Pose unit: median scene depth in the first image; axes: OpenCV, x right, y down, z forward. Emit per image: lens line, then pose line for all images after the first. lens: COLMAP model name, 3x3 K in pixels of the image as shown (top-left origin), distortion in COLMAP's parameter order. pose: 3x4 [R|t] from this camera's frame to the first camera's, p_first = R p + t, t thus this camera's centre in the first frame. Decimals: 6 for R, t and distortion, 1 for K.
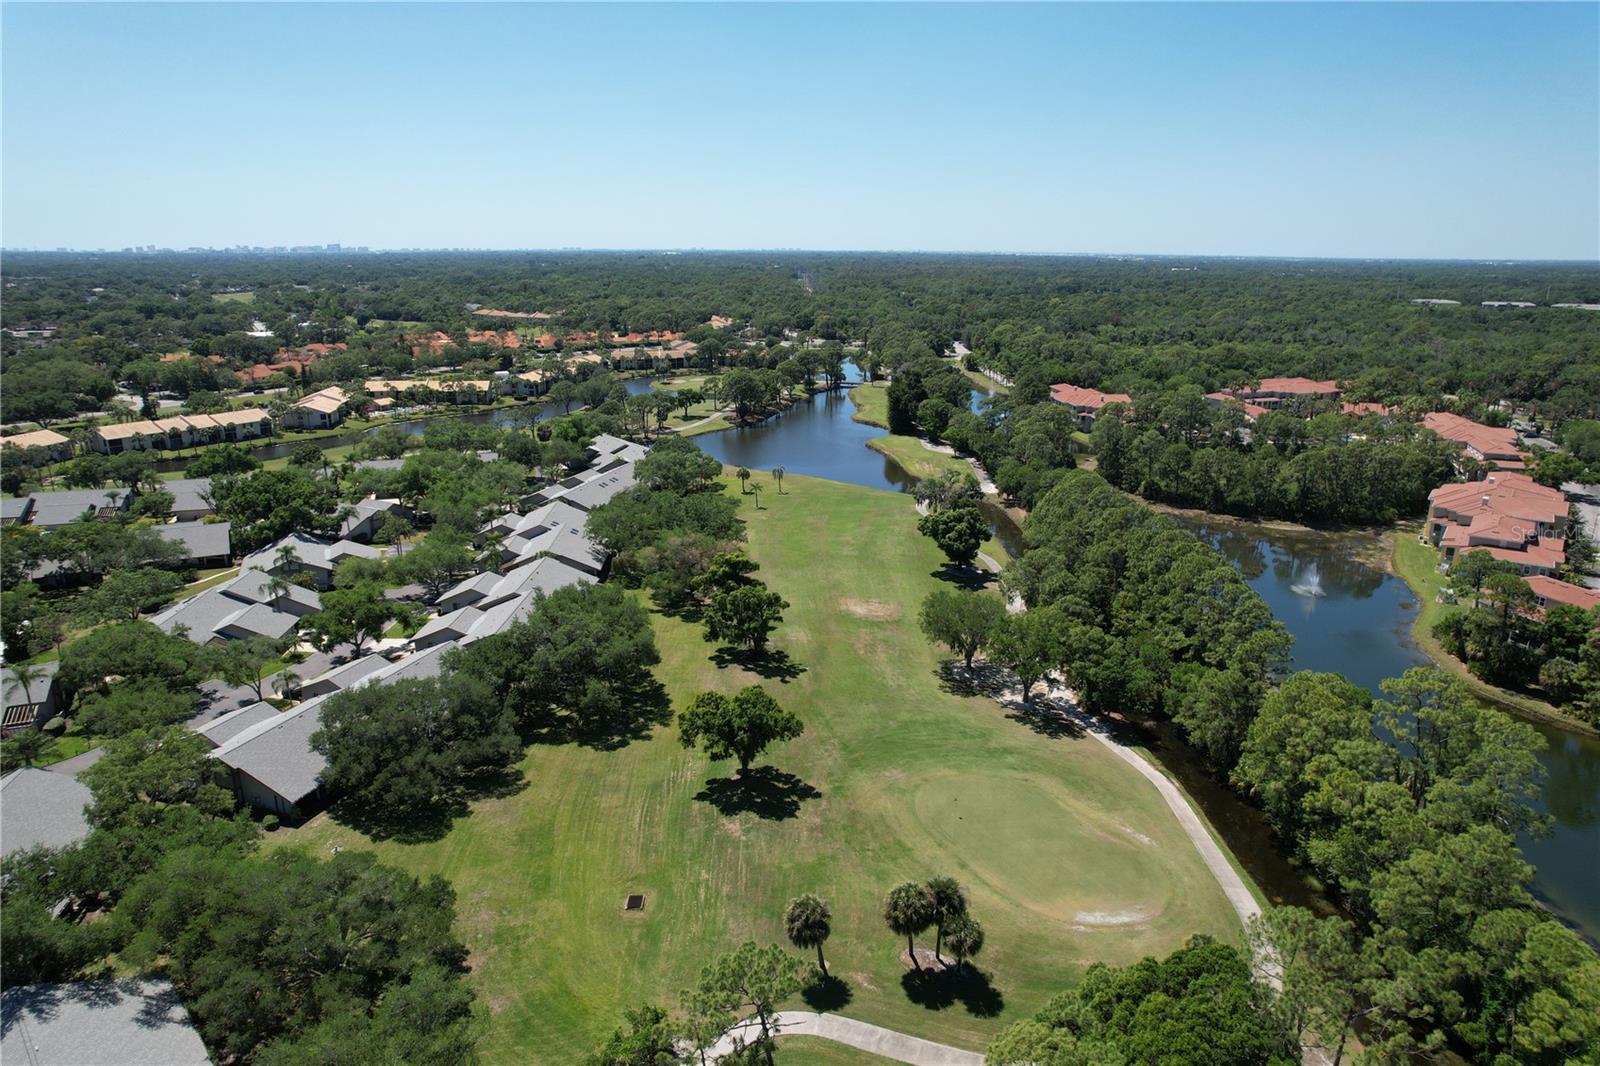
lens RADIAL K [[1023.2, 0, 804.0], [0, 1023.2, 537.3], [0, 0, 1]] dist [-0.079029, 0.071482]
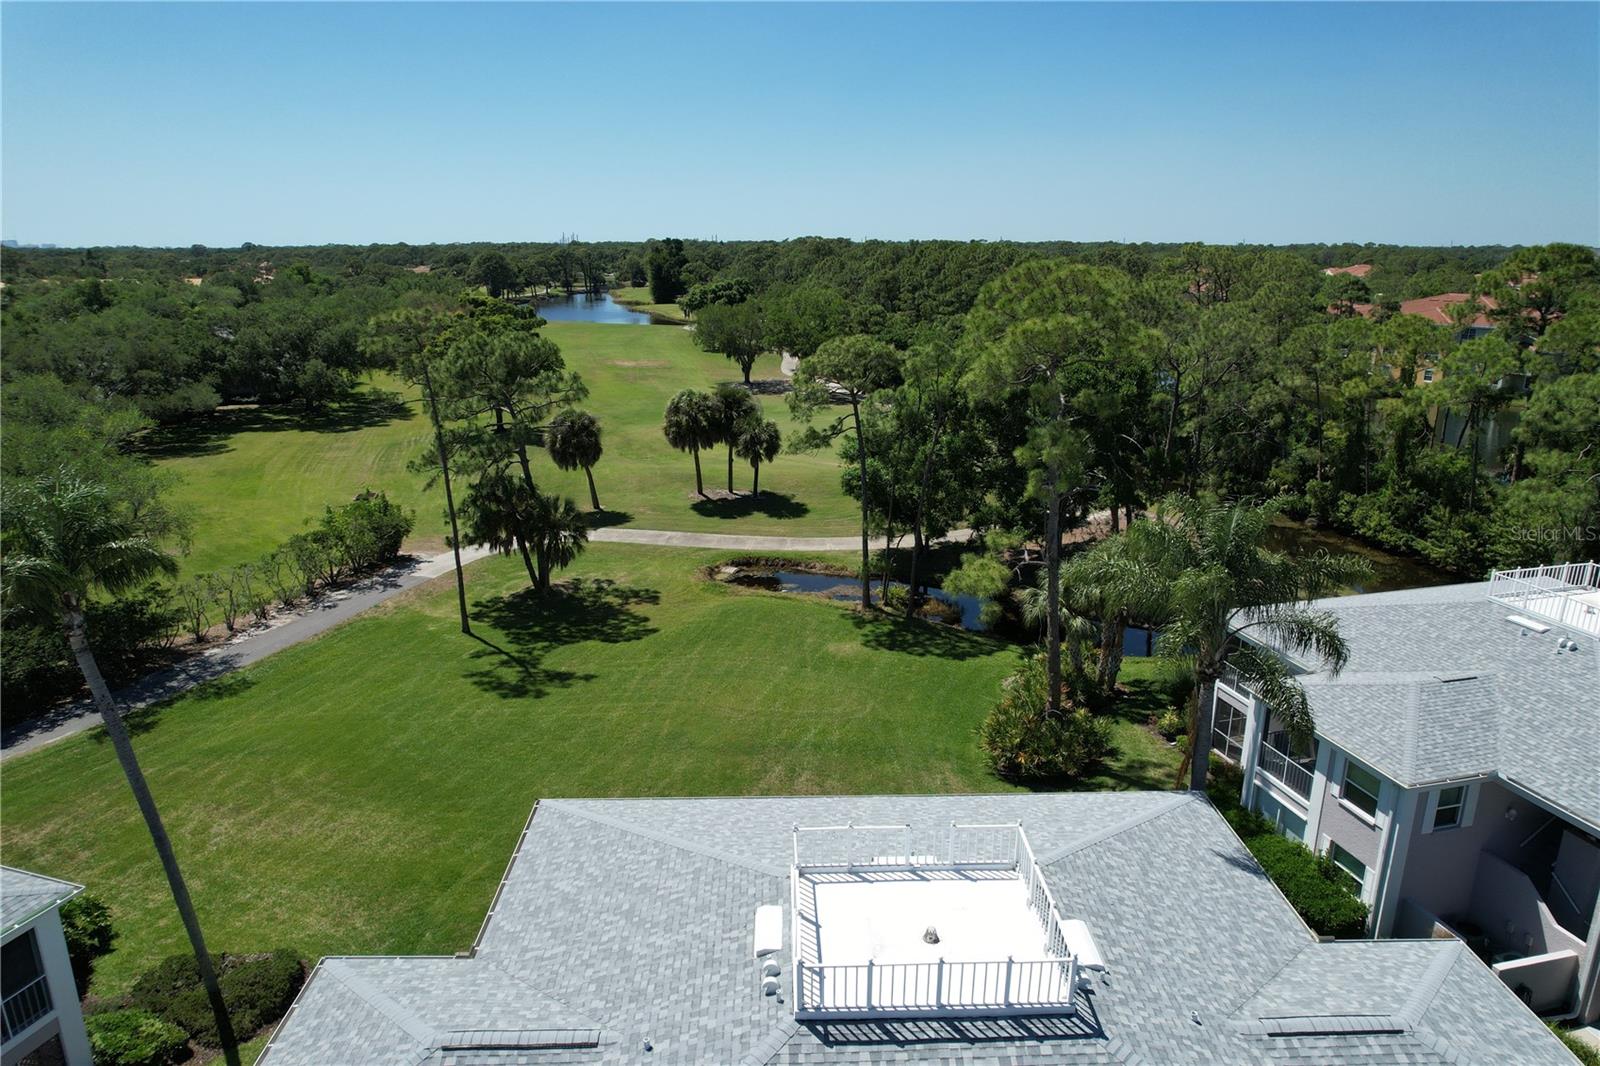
lens RADIAL K [[1023.2, 0, 804.0], [0, 1023.2, 537.3], [0, 0, 1]] dist [-0.079029, 0.071482]
pose [[0.974014, -0.067446, 0.216214, 0.000724], [0.068955, 0.997620, 0.000567, 0.308159], [-0.215738, 0.014357, 0.976346, 0.086782]]
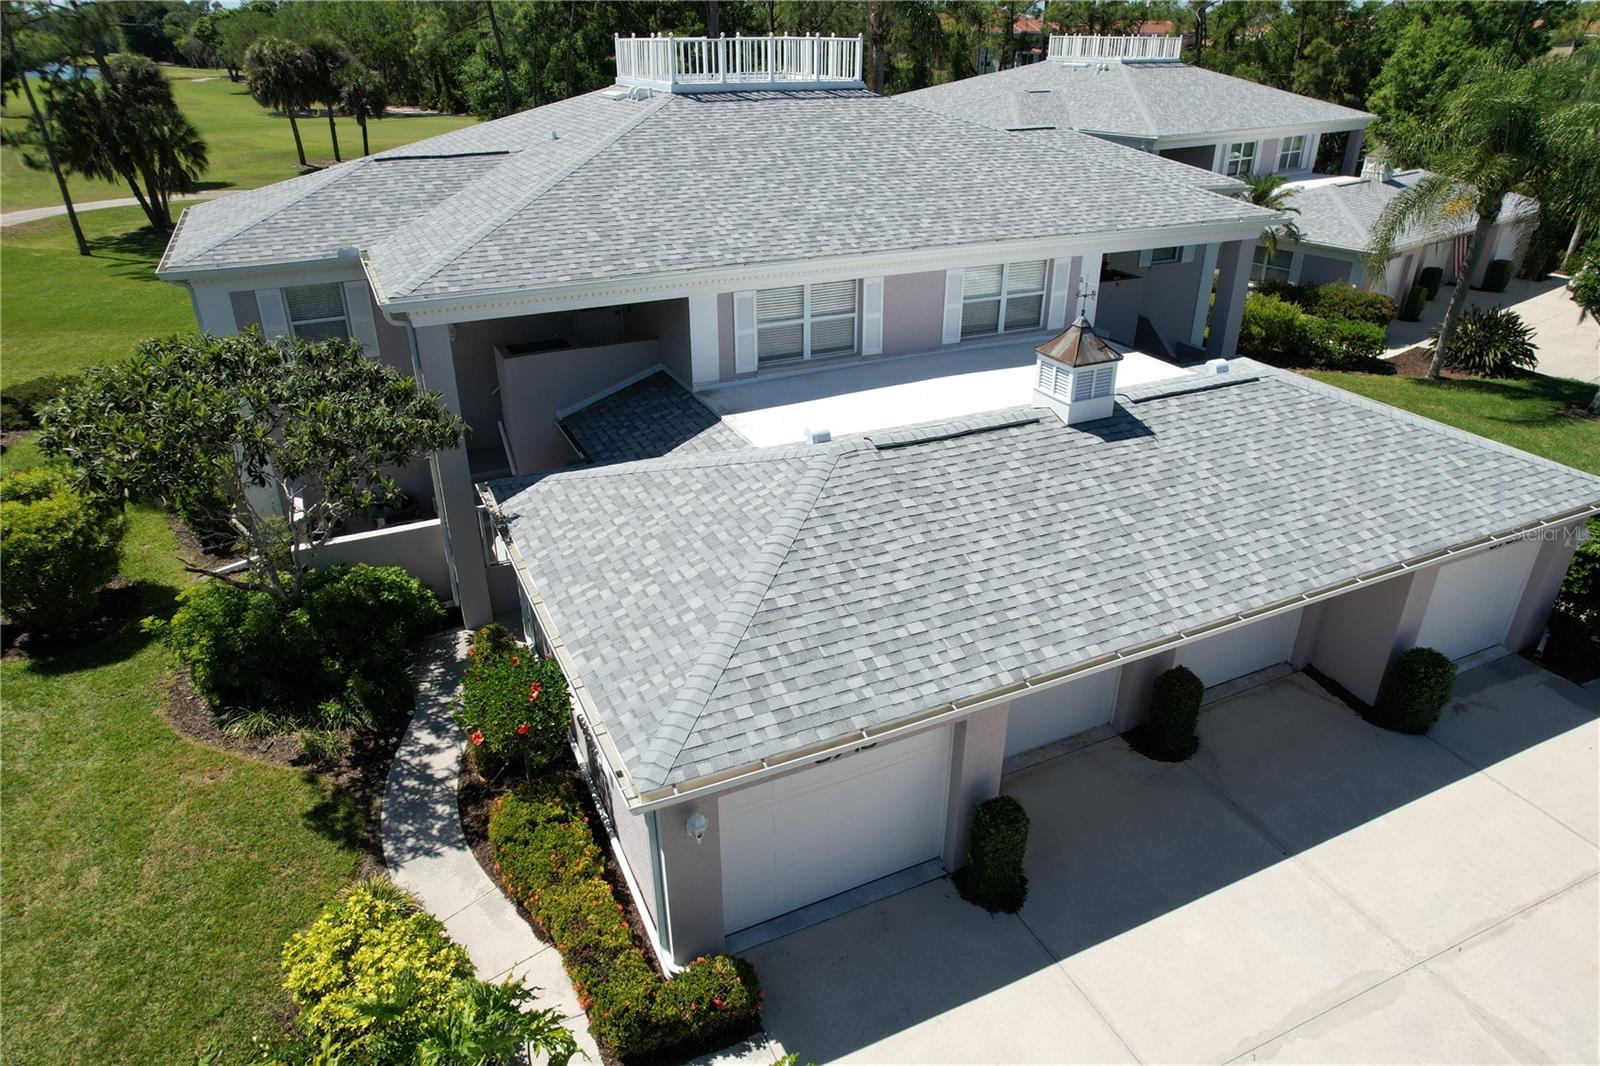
lens RADIAL K [[1023.2, 0, 804.0], [0, 1023.2, 537.3], [0, 0, 1]] dist [-0.079029, 0.071482]
pose [[0.795489, -0.276161, 0.539382, -0.062281], [0.173054, 0.956579, 0.234541, 0.393038], [-0.580733, -0.093232, 0.808738, 0.061600]]
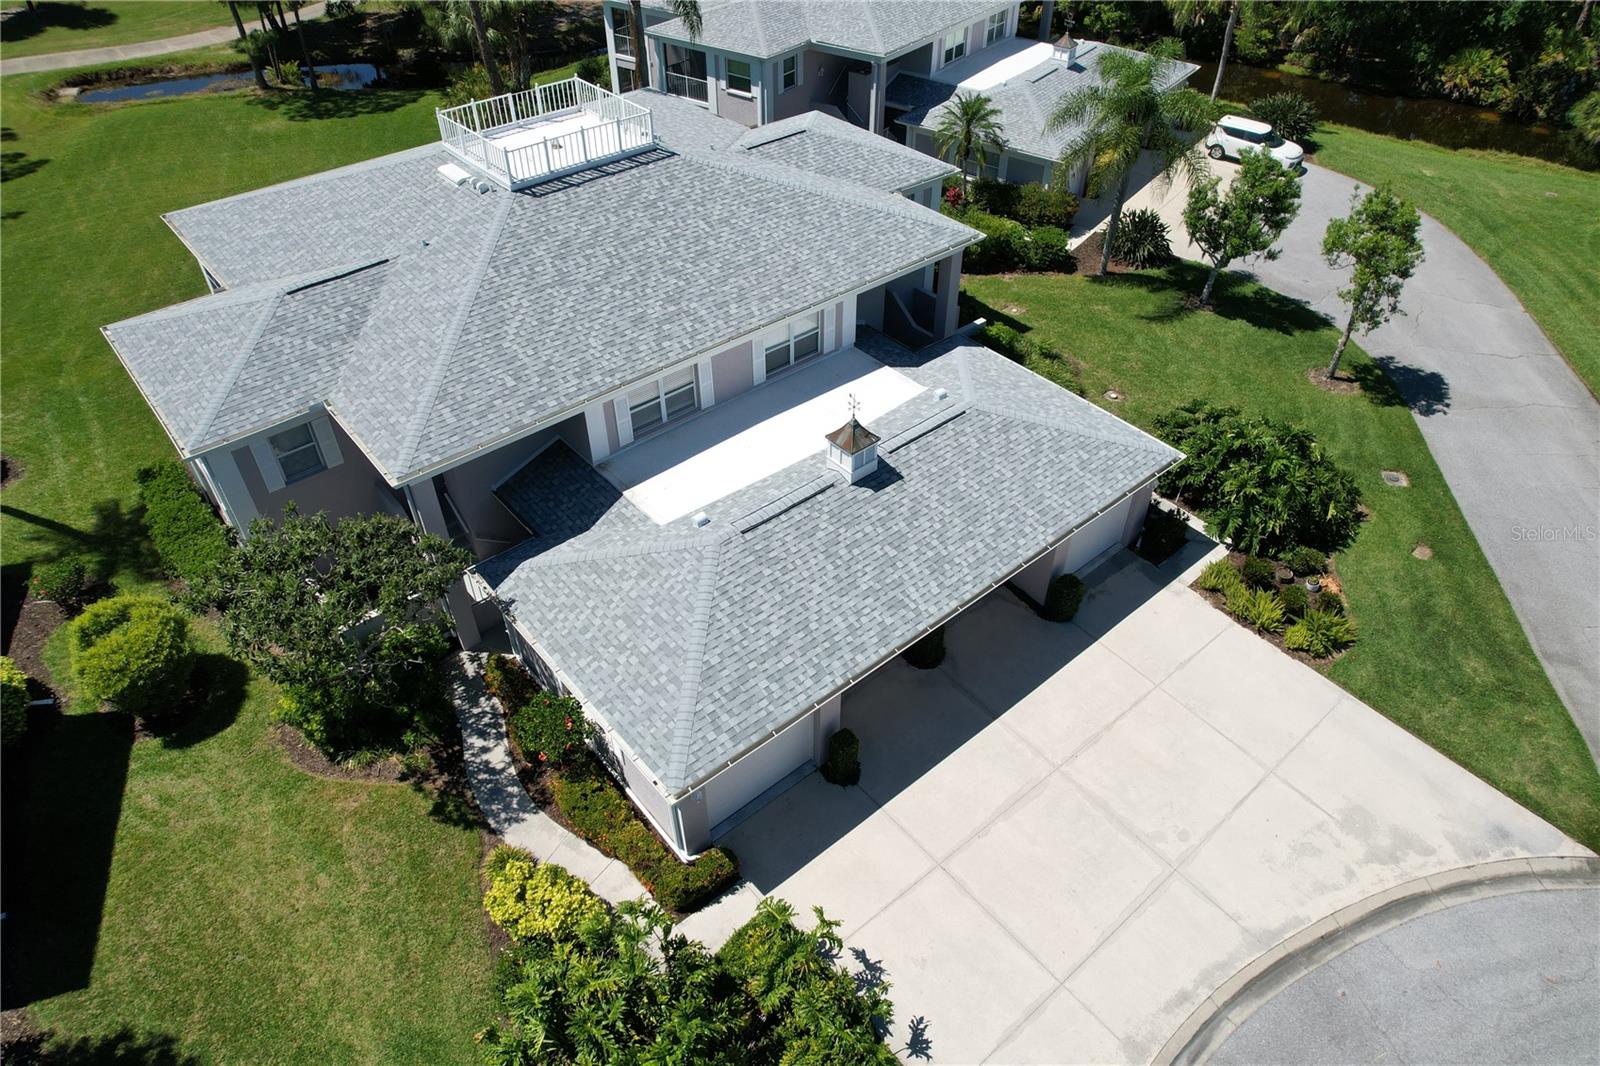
lens RADIAL K [[1023.2, 0, 804.0], [0, 1023.2, 537.3], [0, 0, 1]] dist [-0.079029, 0.071482]
pose [[0.615198, -0.524777, 0.588337, -0.088459], [0.225831, 0.832298, 0.506241, 0.333841], [-0.755335, -0.178574, 0.630539, 0.030918]]
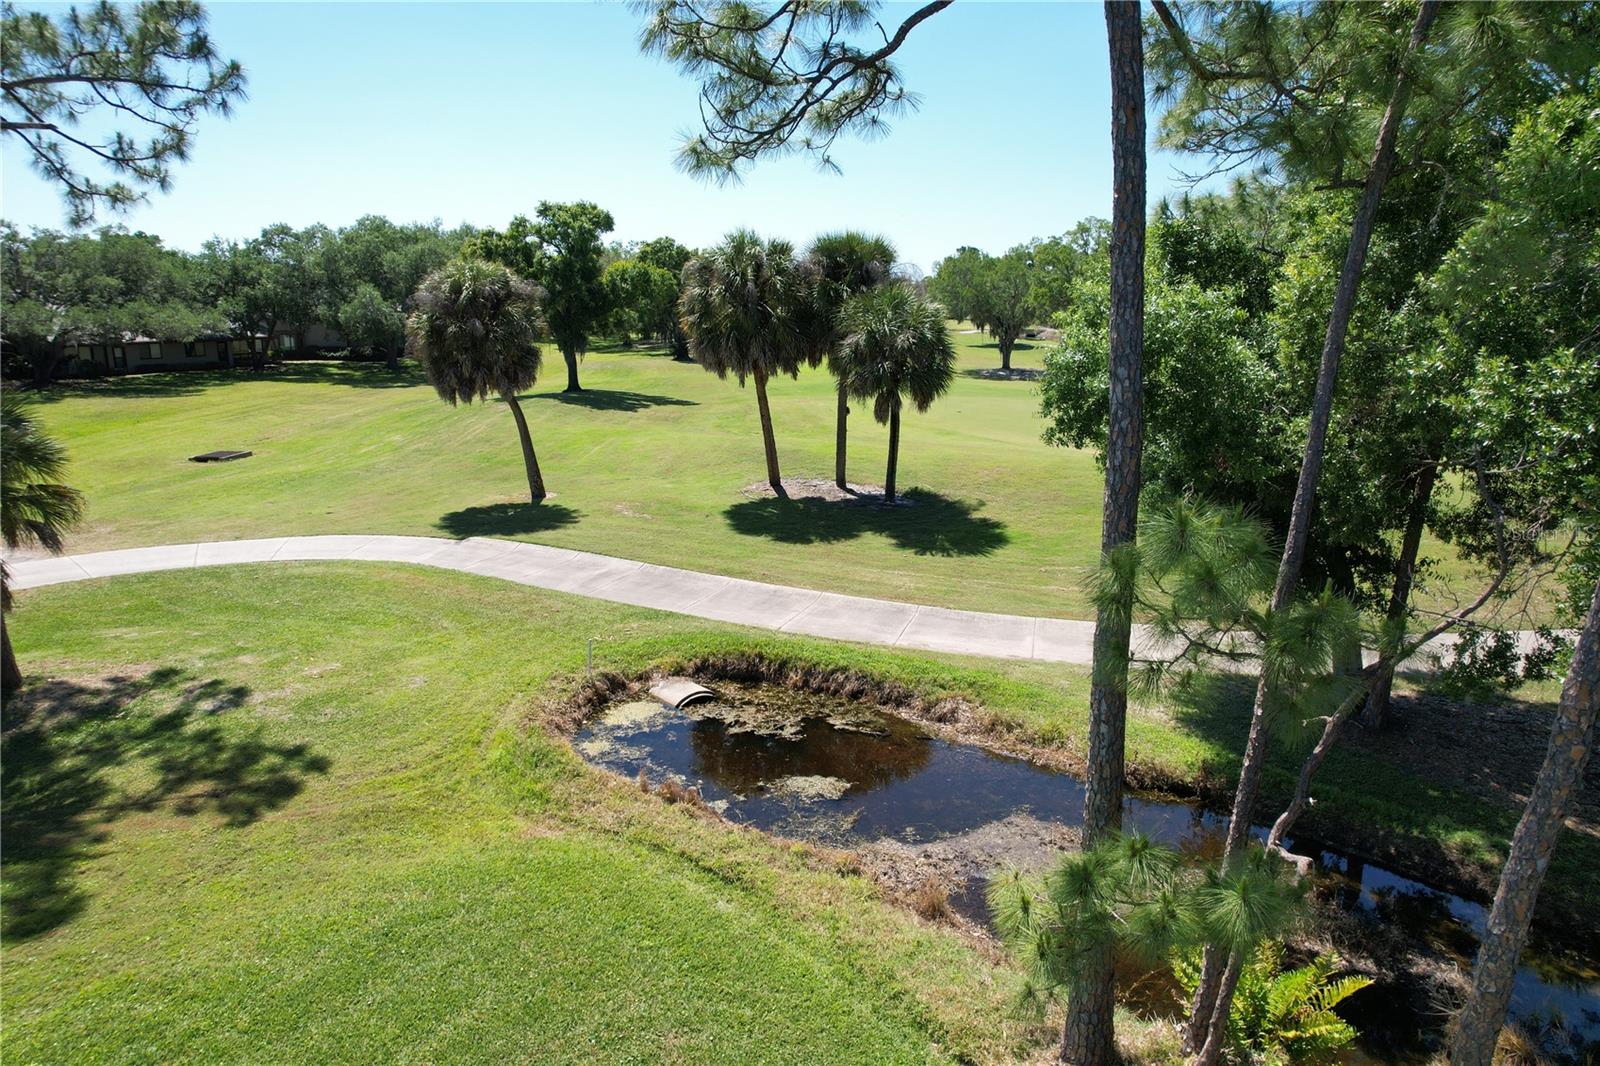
lens RADIAL K [[1023.2, 0, 804.0], [0, 1023.2, 537.3], [0, 0, 1]] dist [-0.079029, 0.071482]
pose [[0.996634, 0.025917, -0.077774, 0.099684], [-0.030481, 0.997847, -0.058076, 0.307049], [0.076101, 0.060251, 0.995278, 0.418823]]
